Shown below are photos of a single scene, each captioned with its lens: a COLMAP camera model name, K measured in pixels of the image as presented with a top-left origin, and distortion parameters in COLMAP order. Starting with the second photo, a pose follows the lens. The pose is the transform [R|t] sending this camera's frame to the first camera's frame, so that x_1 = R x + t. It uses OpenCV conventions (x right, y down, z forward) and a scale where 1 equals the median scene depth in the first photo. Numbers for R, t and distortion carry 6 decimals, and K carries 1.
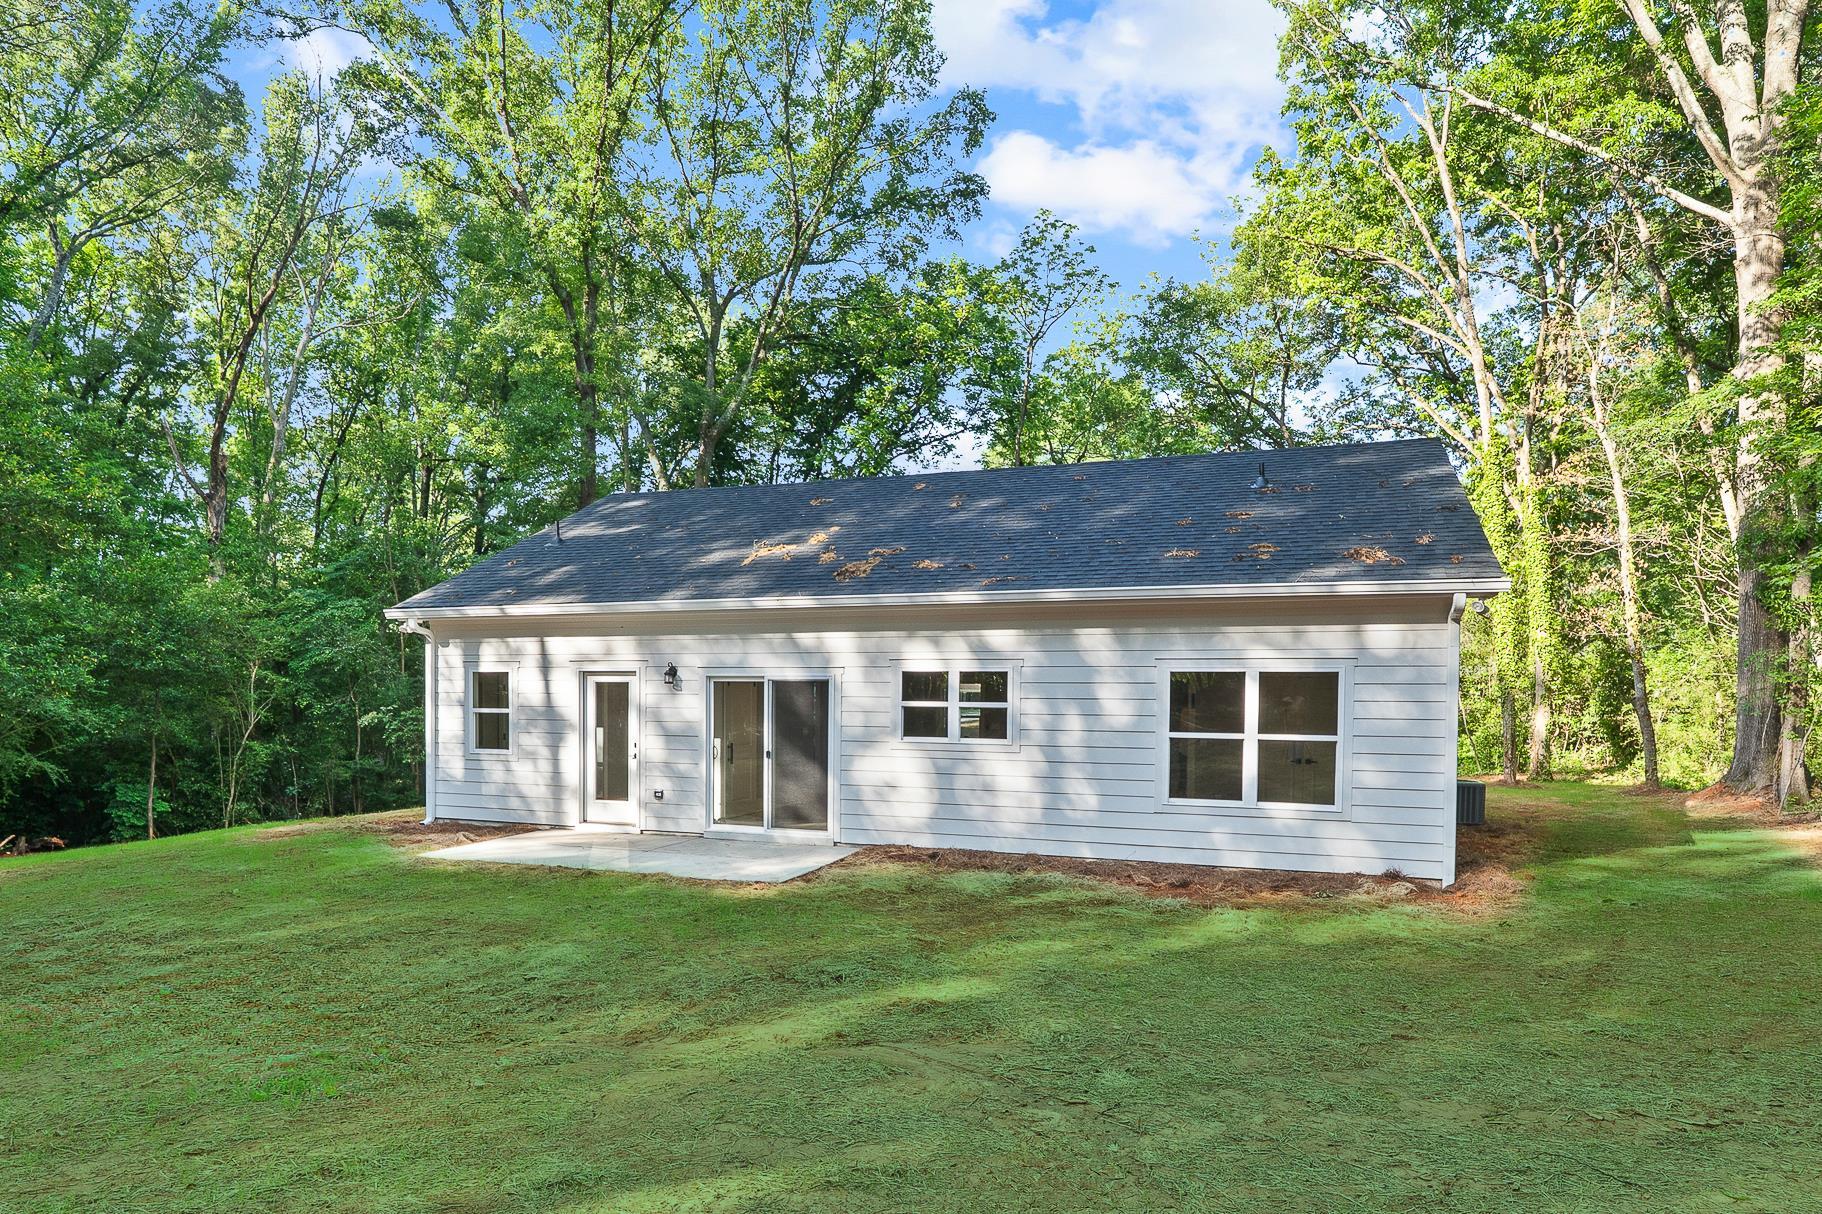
lens RADIAL K [[637.1, 0, 912.4], [0, 637.1, 616.8], [0, 0, 1]] dist [-0.001526, -0.000069]
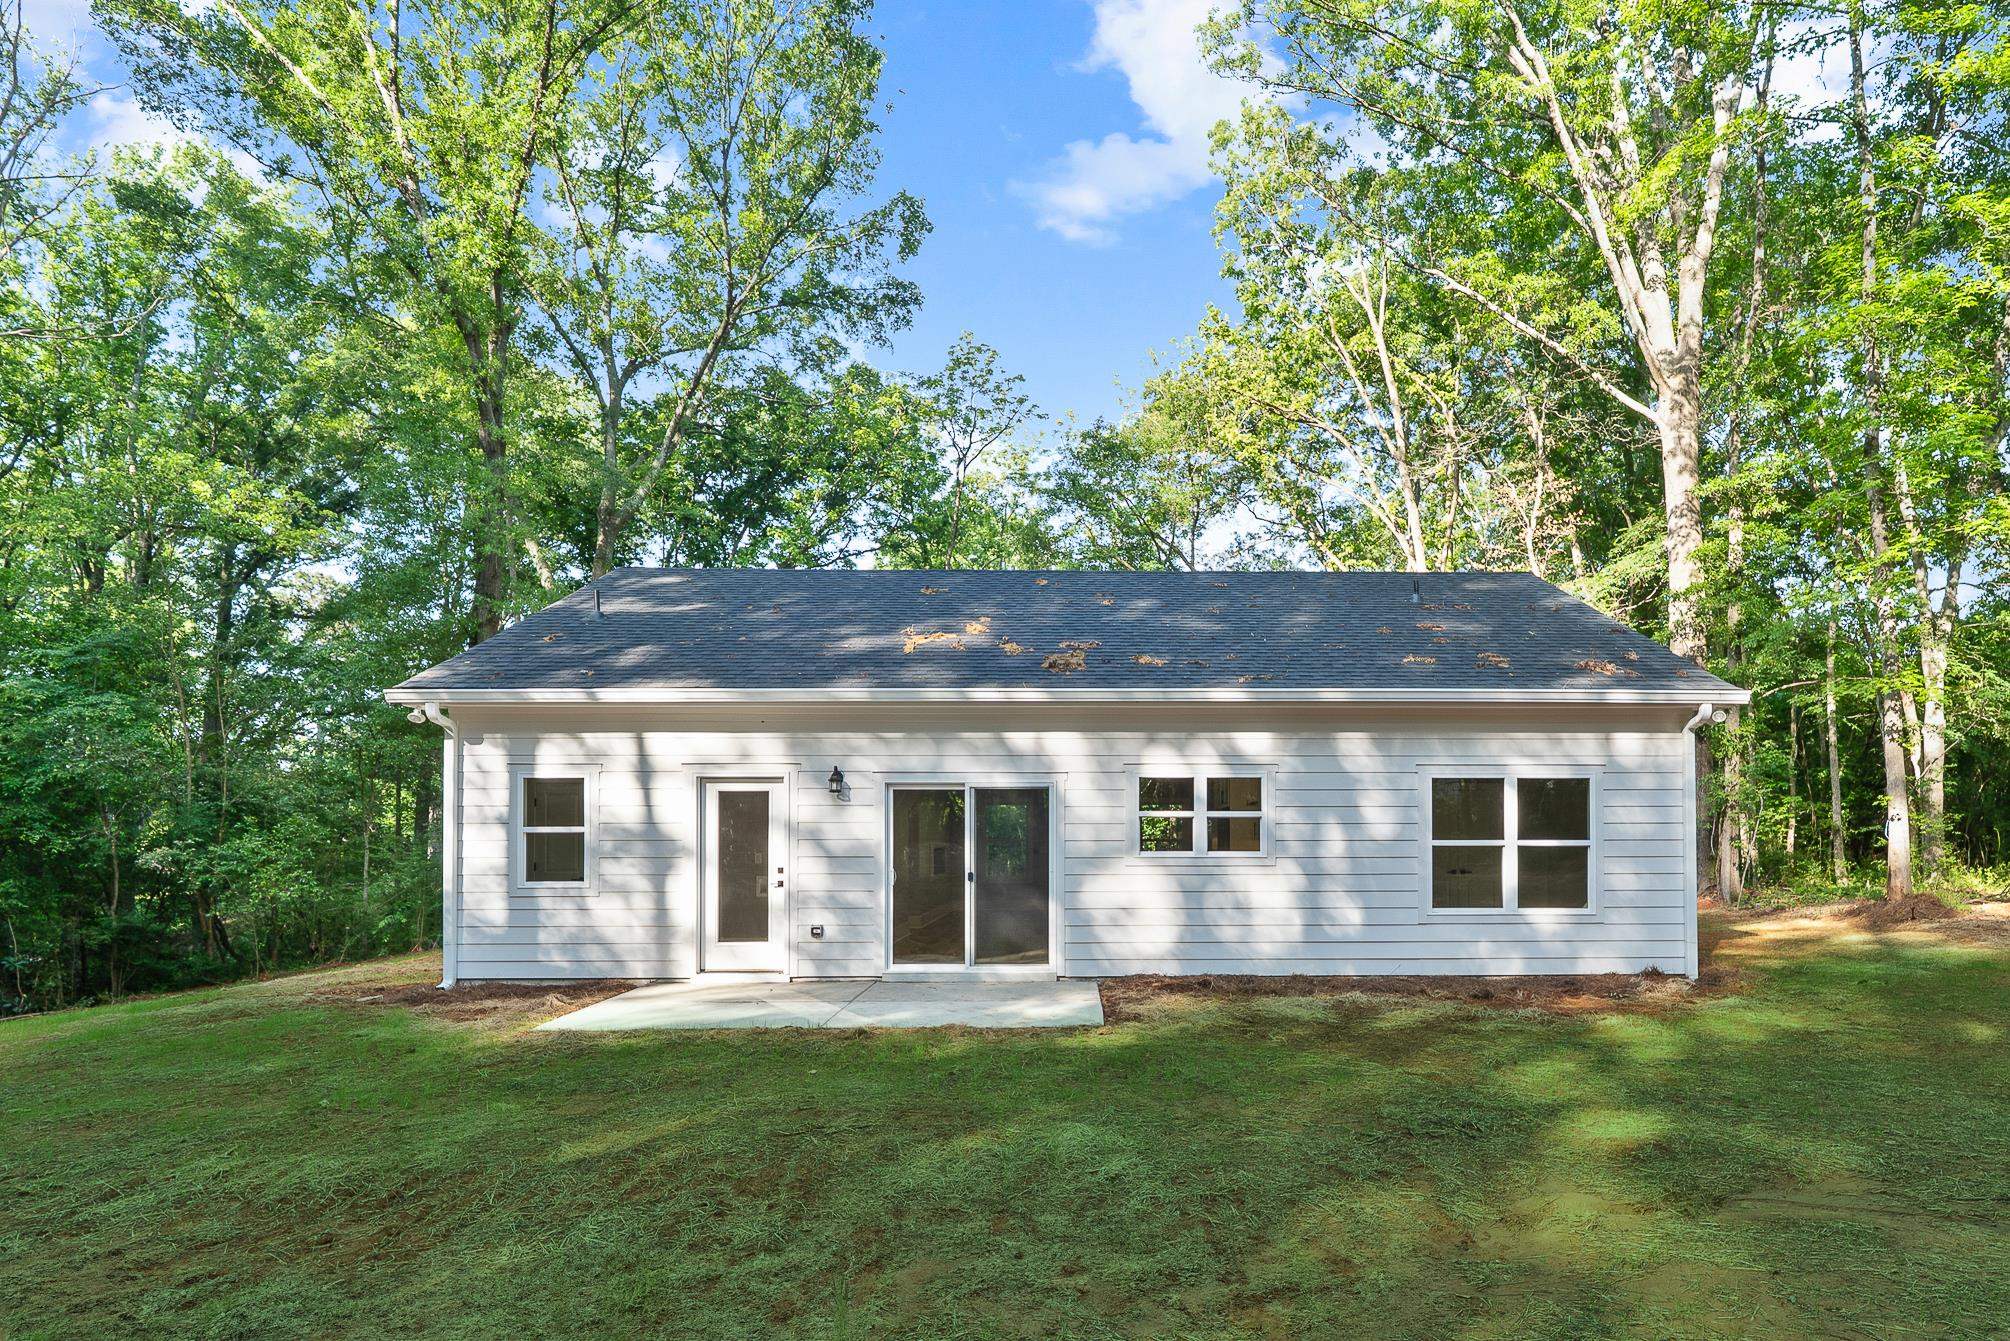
lens RADIAL K [[669.1, 0, 1005.2], [0, 669.1, 732.1], [0, 0, 1]] dist [-0.001408, -0.000322]
pose [[0.971945, 0.026025, 0.233764, -0.380957], [-0.022440, 0.999586, -0.017984, 0.039830], [-0.234135, 0.012234, 0.972127, 0.129045]]
